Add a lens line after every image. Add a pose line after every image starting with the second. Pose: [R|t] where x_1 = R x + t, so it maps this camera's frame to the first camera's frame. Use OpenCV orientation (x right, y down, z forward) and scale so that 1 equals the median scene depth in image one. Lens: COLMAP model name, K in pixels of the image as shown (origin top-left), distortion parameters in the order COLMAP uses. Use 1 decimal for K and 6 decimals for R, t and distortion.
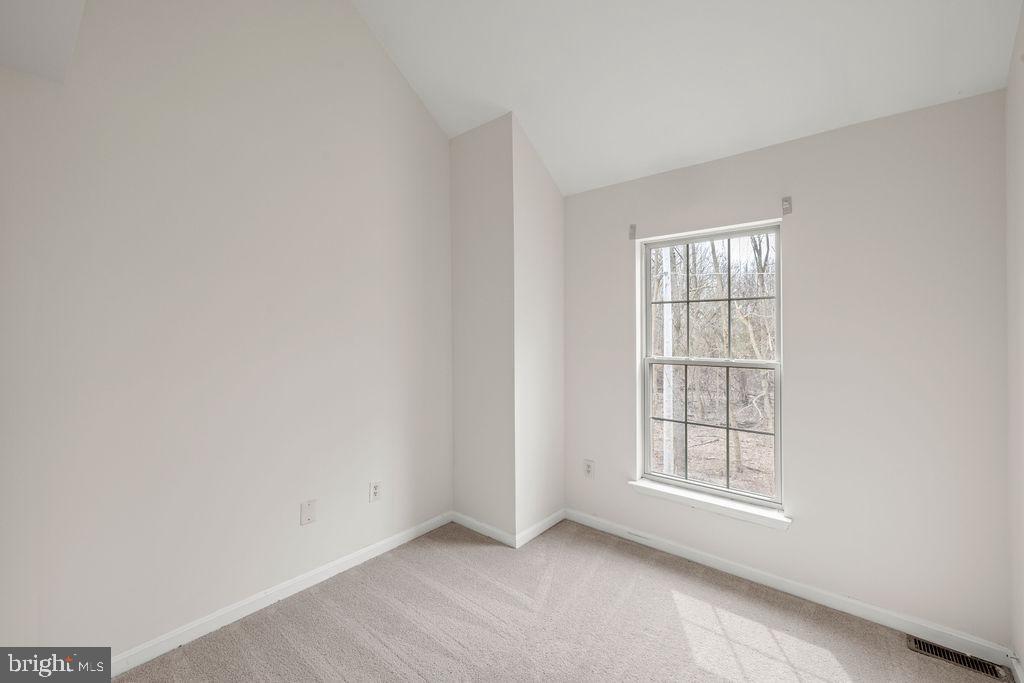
lens RADIAL K [[442.8, 0, 512.8], [0, 442.8, 334.0], [0, 0, 1]] dist [0.000738, 0.000402]
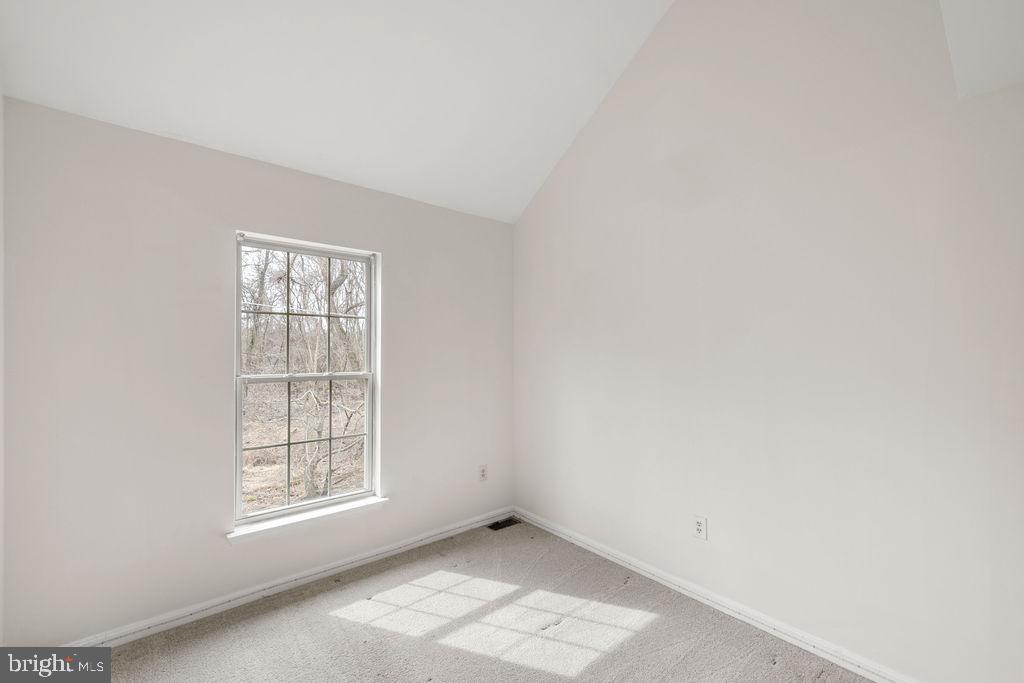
lens RADIAL K [[442.8, 0, 506.9], [0, 442.8, 347.2], [0, 0, 1]] dist [0.000738, 0.000402]
pose [[0.117122, 0.003034, 0.993113, -0.629798], [-0.006575, 0.999976, -0.002280, -0.006146], [-0.993096, -0.006263, 0.117139, 0.564649]]
